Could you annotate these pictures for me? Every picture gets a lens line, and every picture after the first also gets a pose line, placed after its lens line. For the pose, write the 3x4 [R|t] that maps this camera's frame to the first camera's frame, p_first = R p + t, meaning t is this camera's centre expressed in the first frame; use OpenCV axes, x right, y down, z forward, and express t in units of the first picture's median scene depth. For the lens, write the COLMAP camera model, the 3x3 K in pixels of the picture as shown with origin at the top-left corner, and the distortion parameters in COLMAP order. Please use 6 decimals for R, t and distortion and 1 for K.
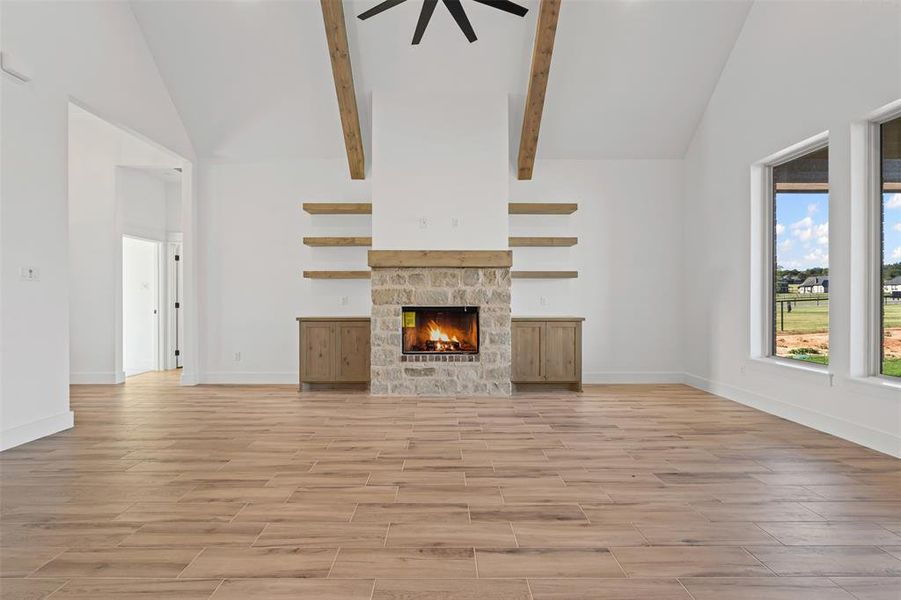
lens RADIAL K [[412.5, 0, 440.4], [0, 412.5, 309.2], [0, 0, 1]] dist [0.001163, -0.000287]
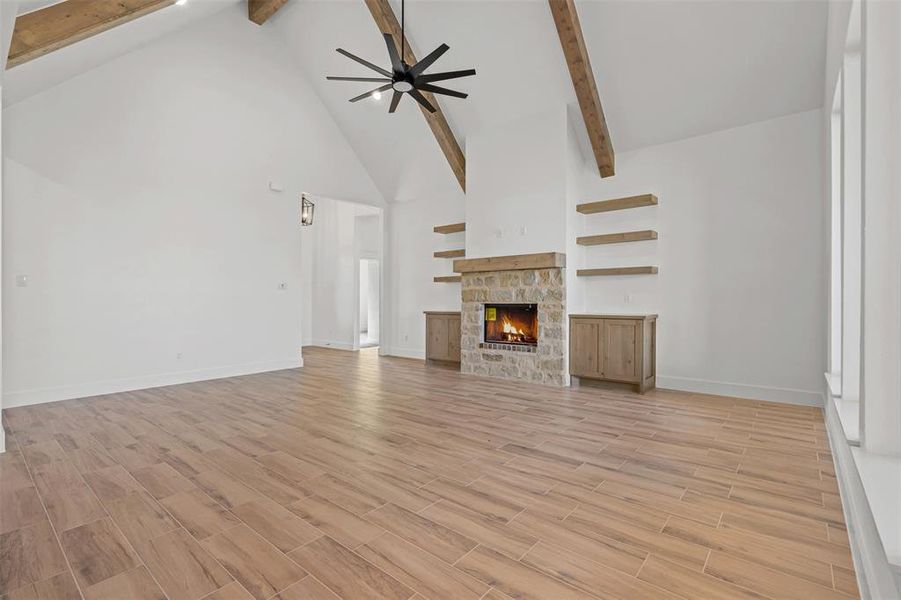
lens RADIAL K [[412.5, 0, 444.9], [0, 412.5, 307.3], [0, 0, 1]] dist [0.001163, -0.000287]
pose [[0.761879, 0.008965, -0.647658, 0.630723], [-0.009542, 0.999951, 0.002617, 0.002613], [0.647650, 0.004186, 0.761927, -0.014706]]
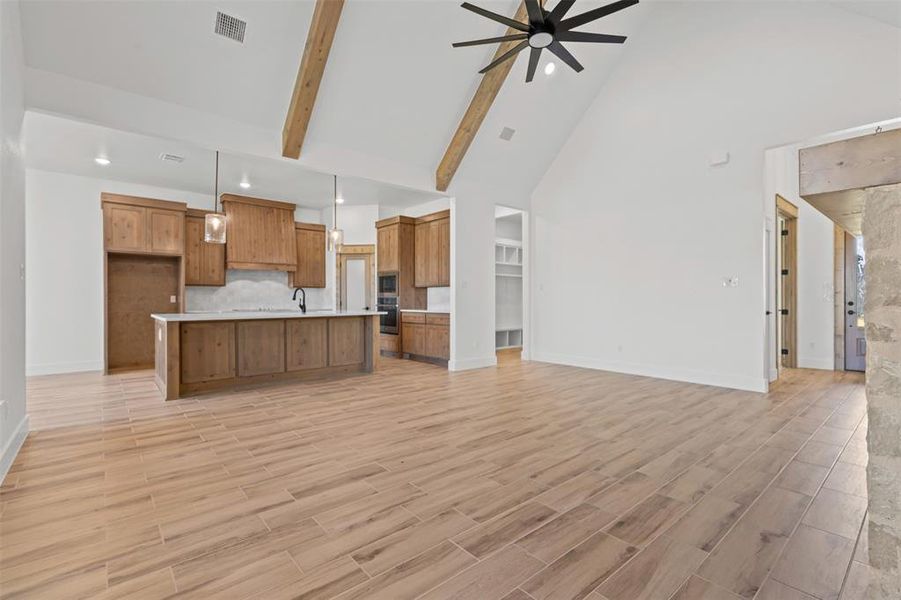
lens RADIAL K [[412.5, 0, 448.2], [0, 412.5, 301.9], [0, 0, 1]] dist [0.001163, -0.000287]
pose [[-0.762553, 0.001745, -0.646923, 0.578785], [-0.016261, 0.999629, 0.021863, -0.018506], [0.646721, 0.027192, -0.762242, 1.019112]]
